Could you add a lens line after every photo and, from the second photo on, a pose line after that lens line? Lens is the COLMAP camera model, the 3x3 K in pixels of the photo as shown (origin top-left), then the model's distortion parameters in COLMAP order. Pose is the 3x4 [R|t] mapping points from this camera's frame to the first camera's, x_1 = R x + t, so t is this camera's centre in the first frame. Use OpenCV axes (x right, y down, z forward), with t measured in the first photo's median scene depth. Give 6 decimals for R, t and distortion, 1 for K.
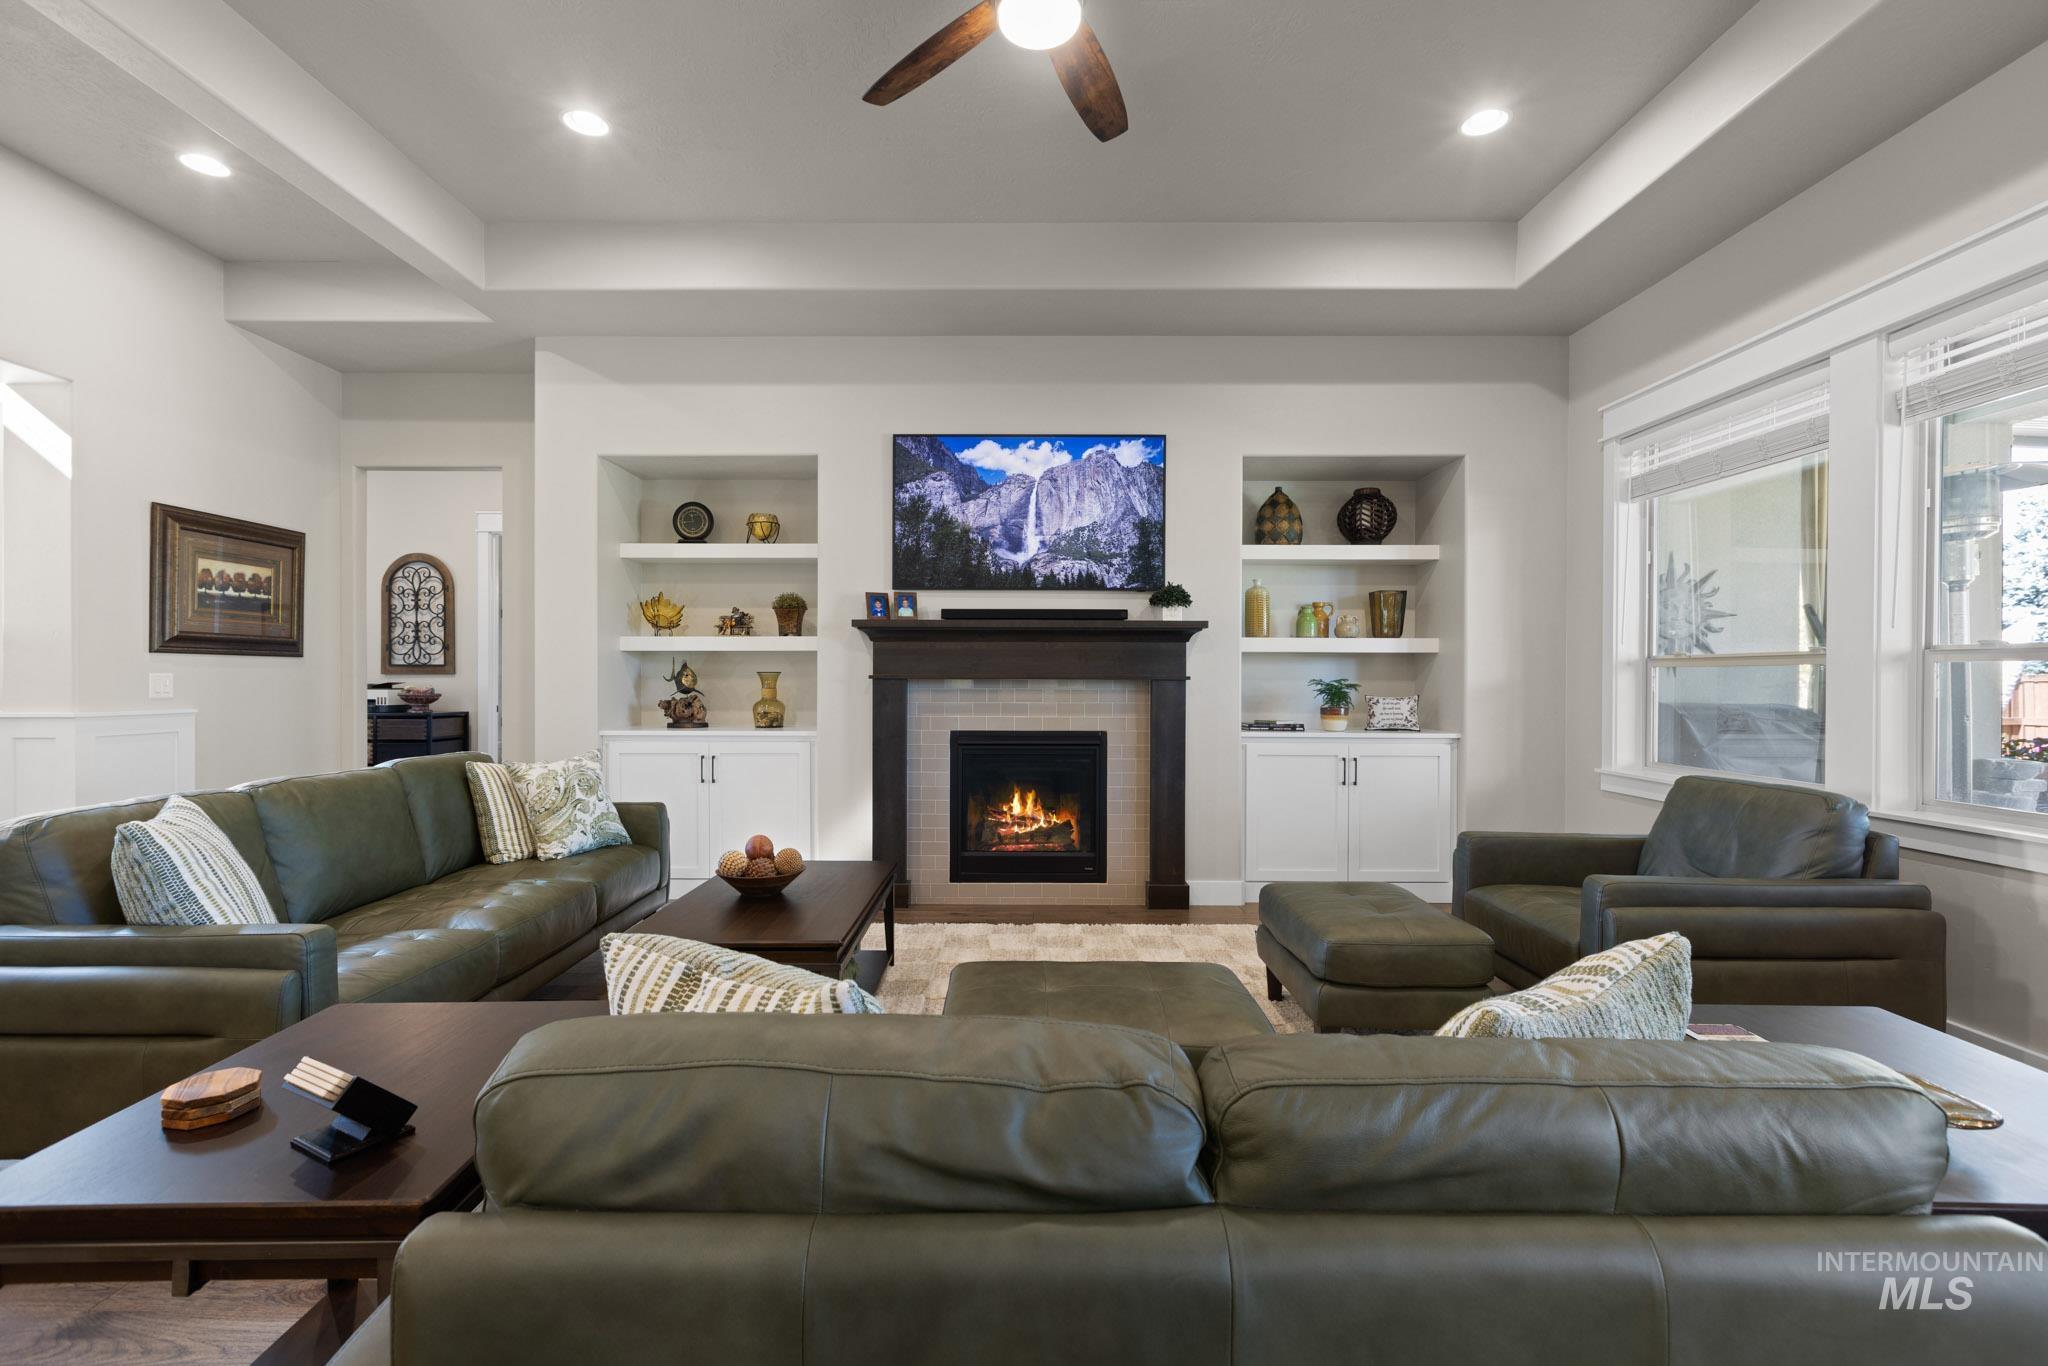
lens RADIAL K [[941.0, 0, 989.6], [0, 941.0, 694.7], [0, 0, 1]] dist [-0.000059, -0.000555]
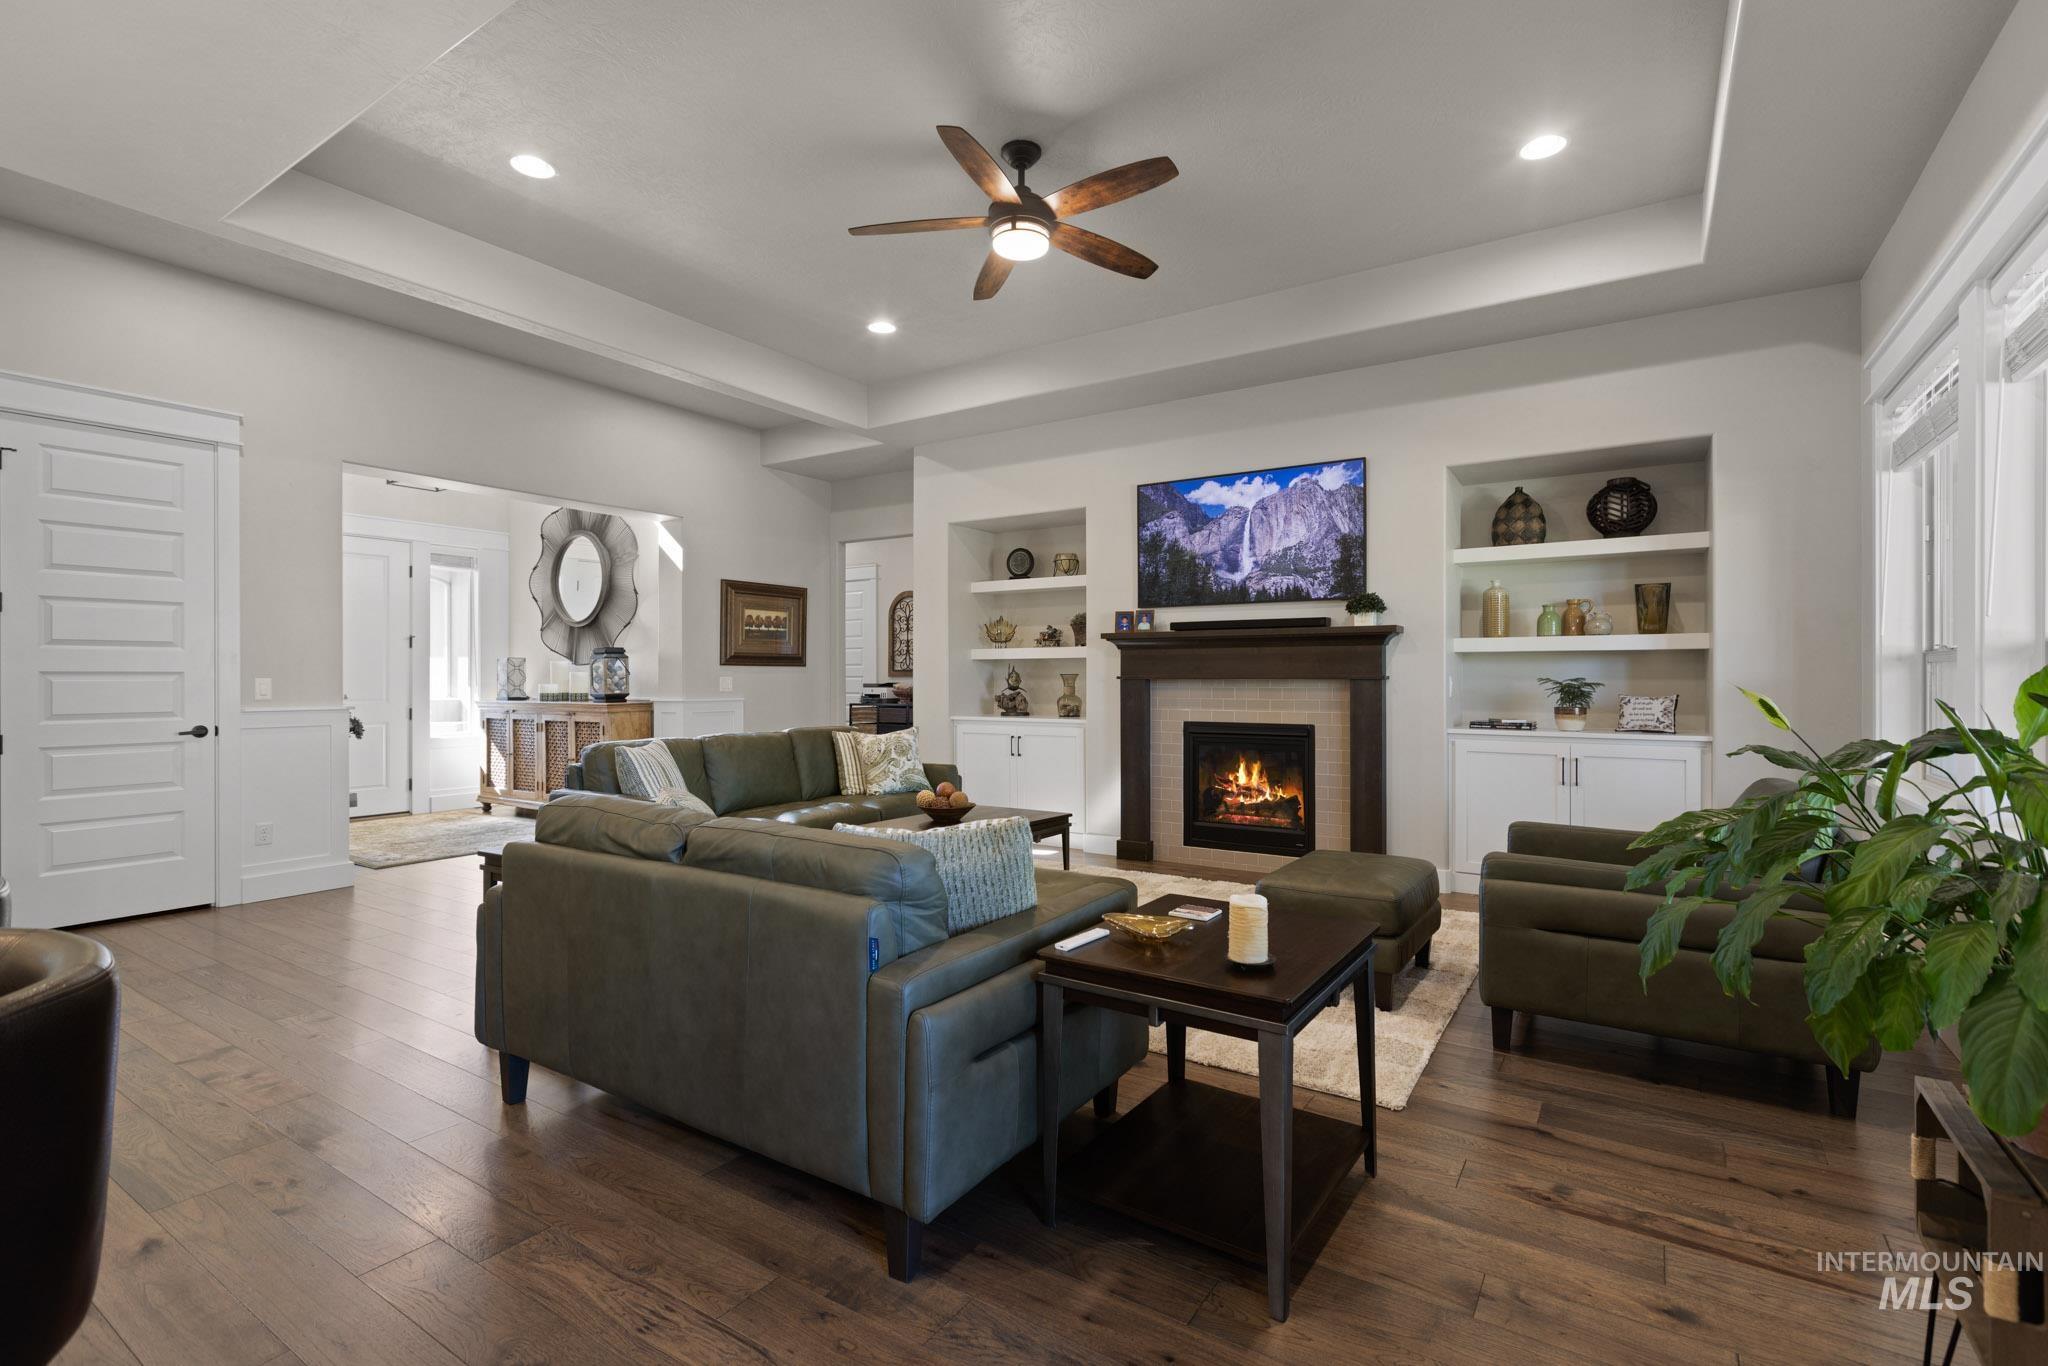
lens RADIAL K [[941.0, 0, 1026.6], [0, 941.0, 687.5], [0, 0, 1]] dist [-0.000059, -0.000555]
pose [[0.845094, 0.001432, -0.534616, 0.440576], [-0.005874, 0.999961, -0.006607, 0.003441], [0.534586, 0.008724, 0.845069, -0.140863]]
